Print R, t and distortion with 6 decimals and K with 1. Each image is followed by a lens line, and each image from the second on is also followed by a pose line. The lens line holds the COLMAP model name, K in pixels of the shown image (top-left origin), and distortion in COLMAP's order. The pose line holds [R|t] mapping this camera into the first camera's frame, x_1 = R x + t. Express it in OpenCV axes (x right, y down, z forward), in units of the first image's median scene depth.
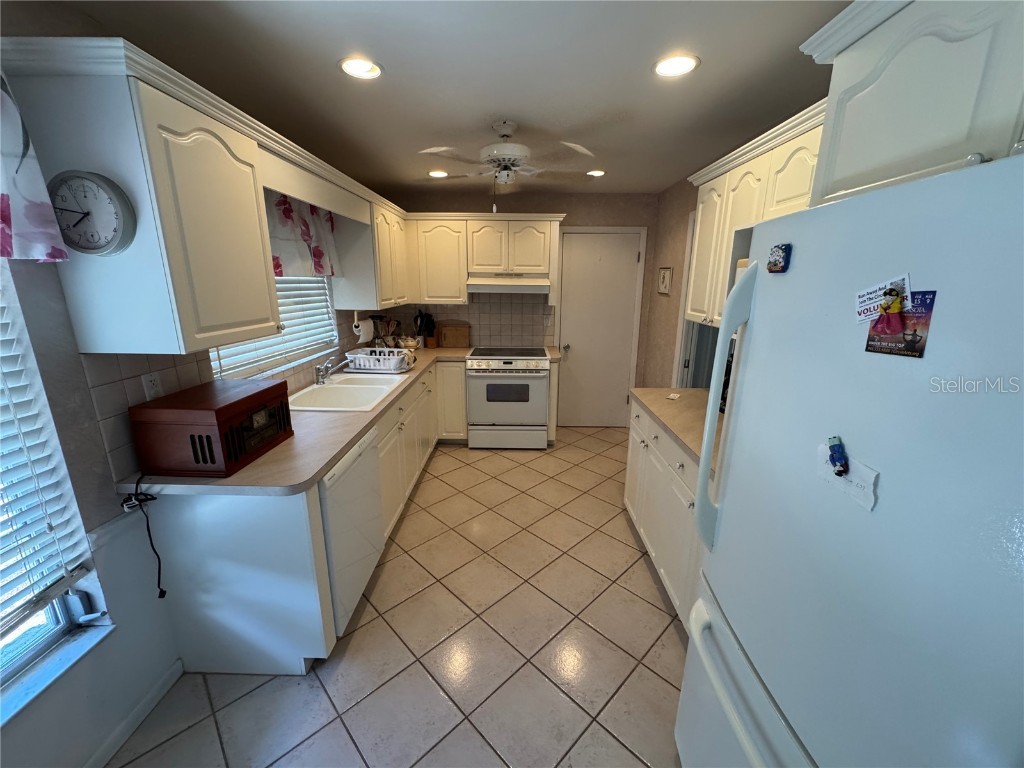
lens RADIAL K [[409.9, 0, 510.9], [0, 409.9, 386.2], [0, 0, 1]] dist [-0.001564, -0.000156]
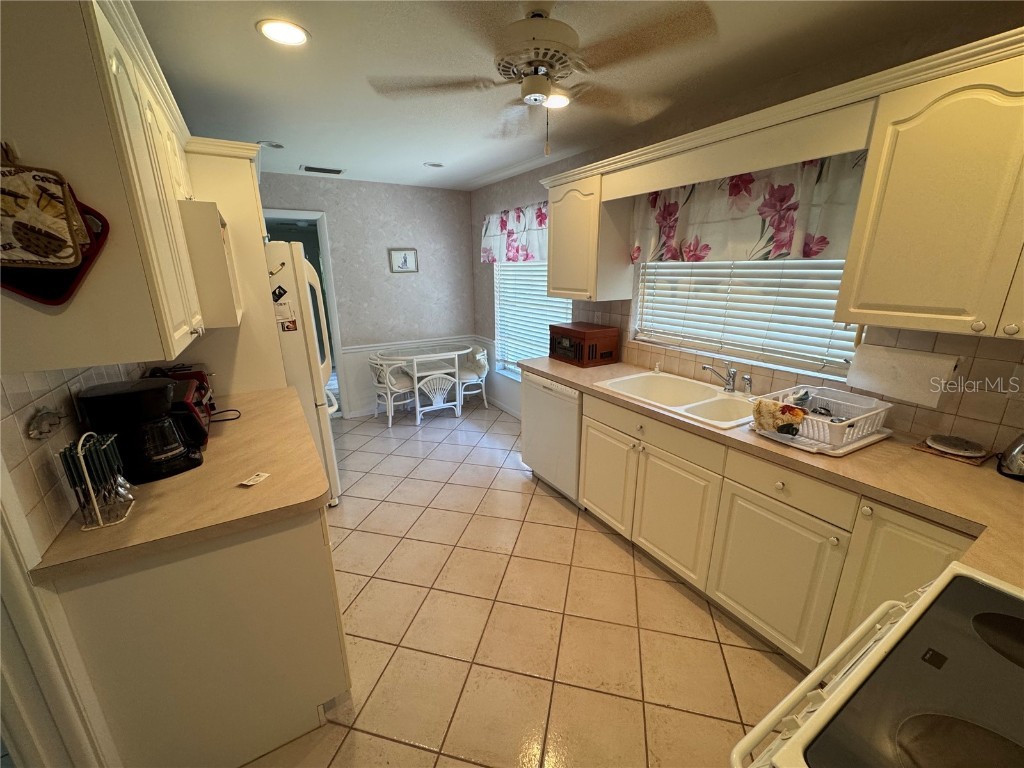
lens RADIAL K [[409.9, 0, 510.0], [0, 409.9, 386.9], [0, 0, 1]] dist [-0.001564, -0.000156]
pose [[-0.849346, 0.143948, -0.507829, 0.388372], [-0.130767, 0.874720, 0.466654, -0.401763], [0.511382, 0.462758, -0.724116, 1.612113]]
